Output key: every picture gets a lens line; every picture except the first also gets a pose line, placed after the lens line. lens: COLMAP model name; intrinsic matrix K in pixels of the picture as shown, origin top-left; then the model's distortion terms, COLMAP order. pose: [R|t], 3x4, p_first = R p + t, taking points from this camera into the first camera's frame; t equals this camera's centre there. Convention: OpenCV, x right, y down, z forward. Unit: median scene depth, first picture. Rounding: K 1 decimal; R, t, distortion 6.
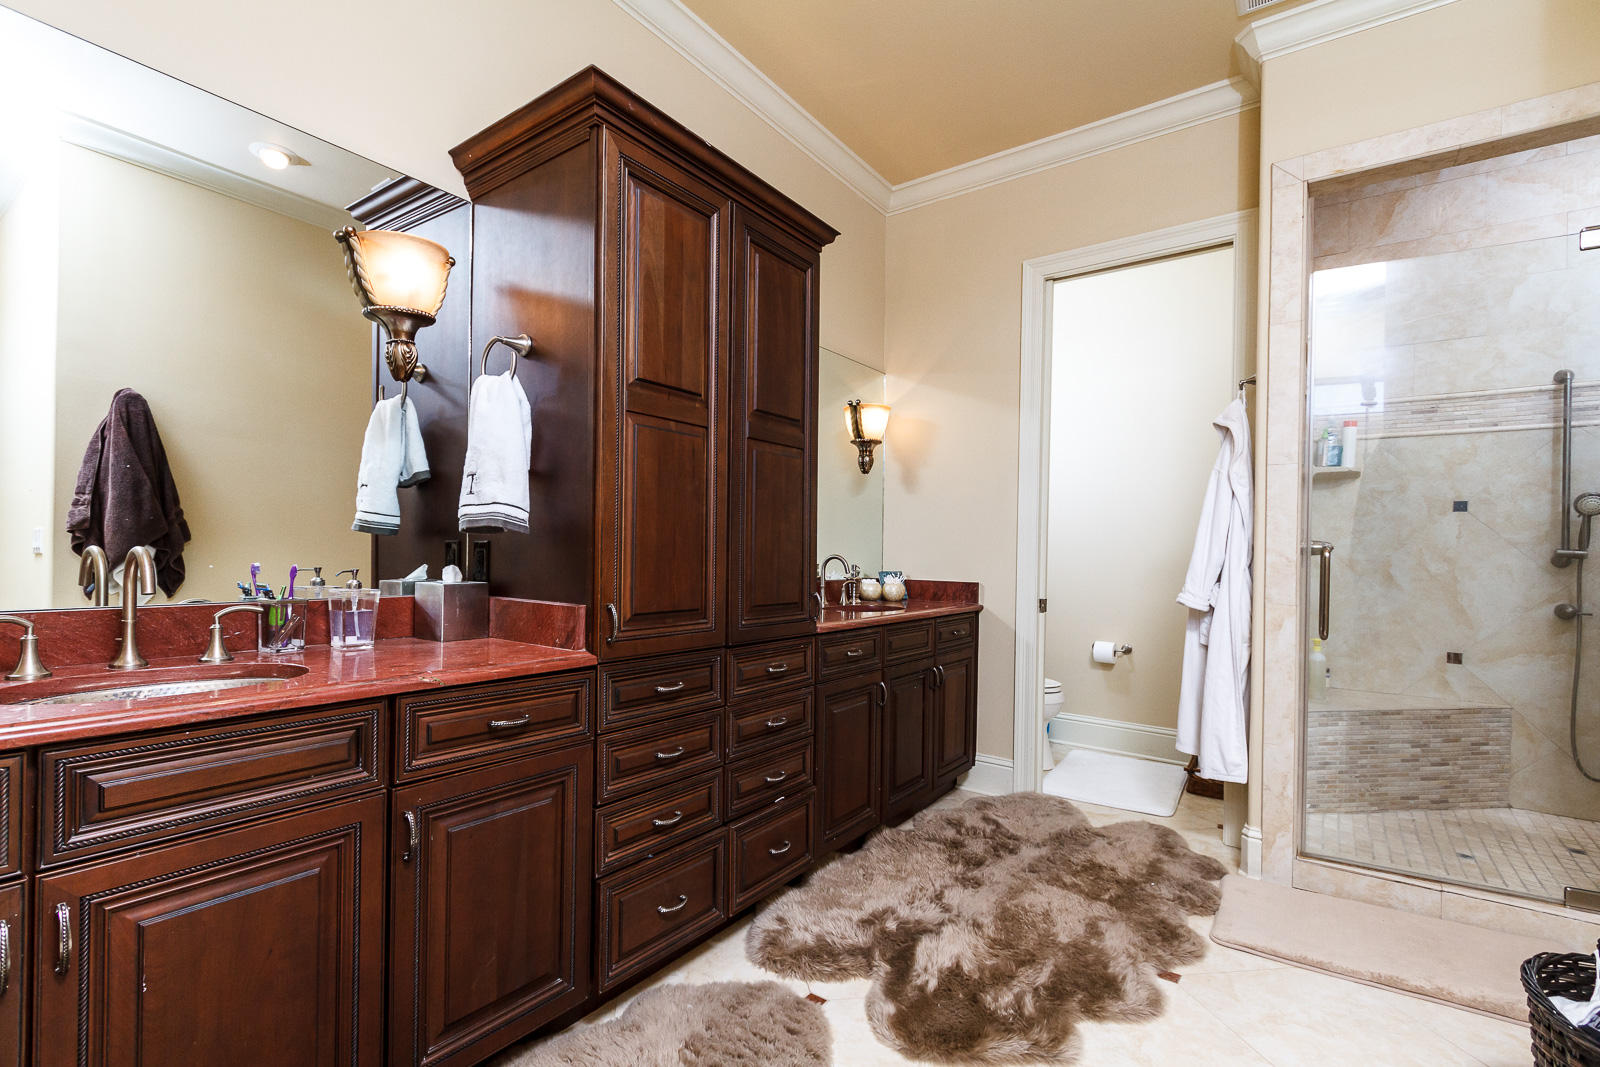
lens RADIAL K [[732.5, 0, 787.4], [0, 732.5, 546.1], [0, 0, 1]] dist [0.008135, 0.000315]
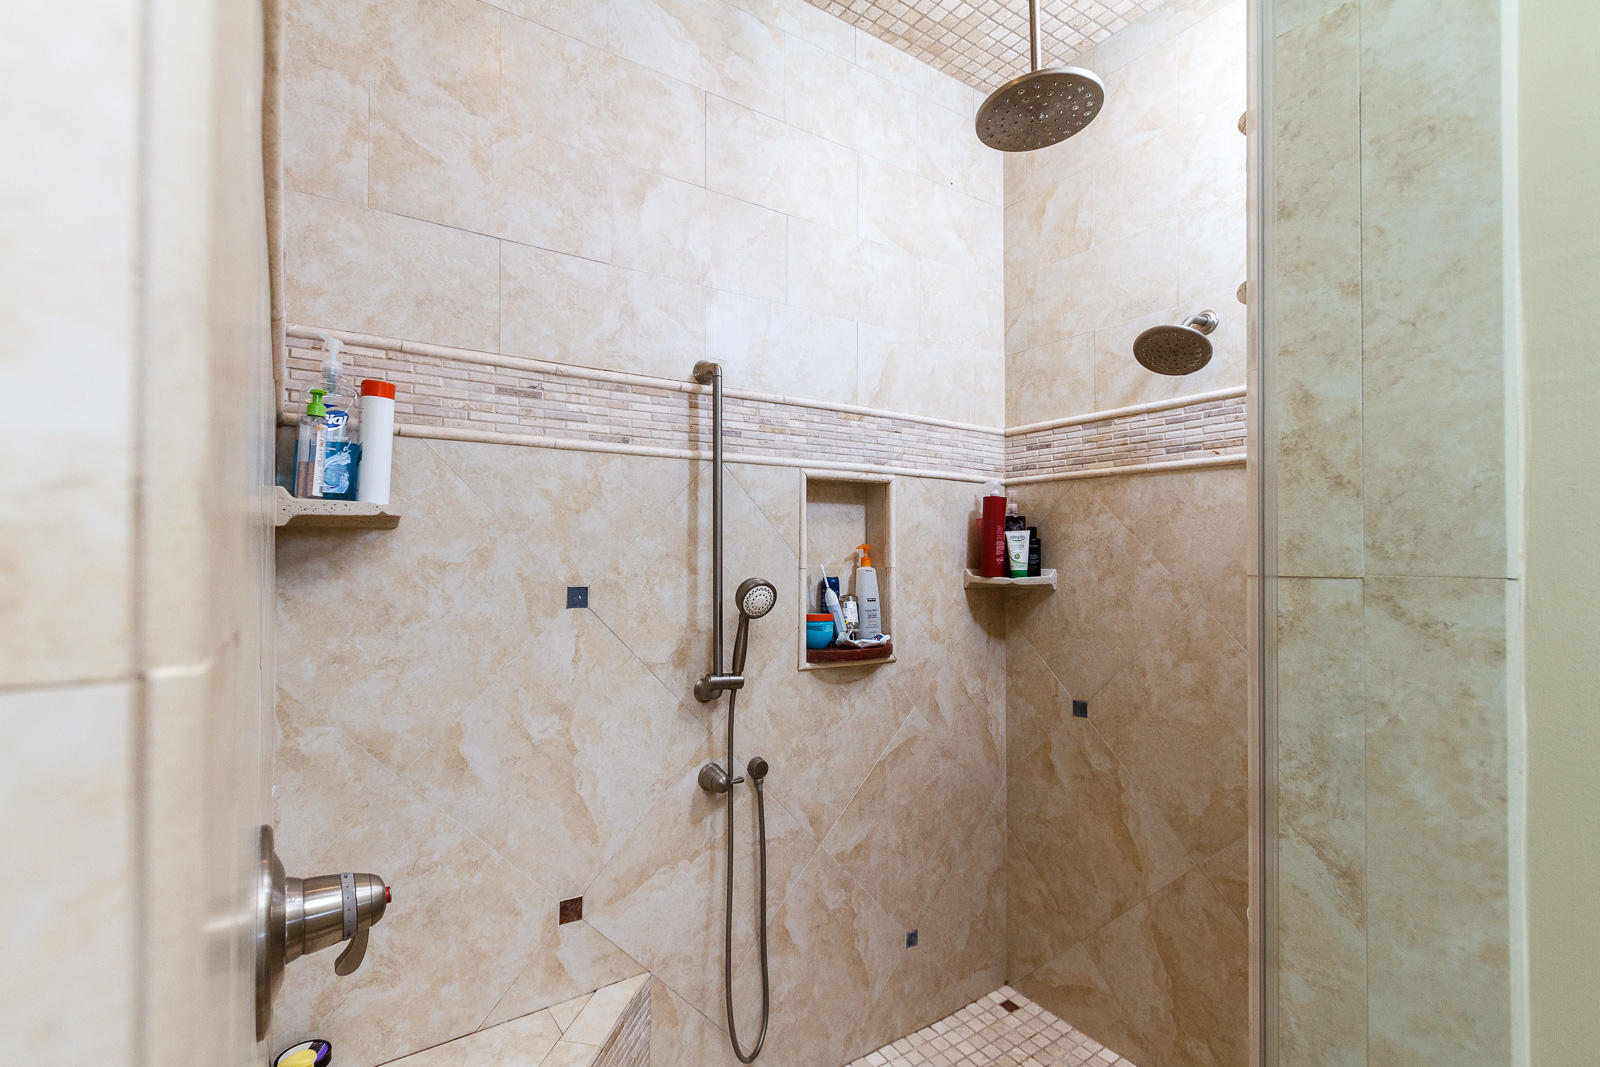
lens RADIAL K [[732.5, 0, 787.4], [0, 732.5, 546.1], [0, 0, 1]] dist [0.008135, 0.000315]
pose [[0.350263, -0.006111, 0.936631, 0.501534], [0.002827, 0.999981, 0.005467, -0.090172], [-0.936647, 0.000733, 0.350274, 0.695416]]
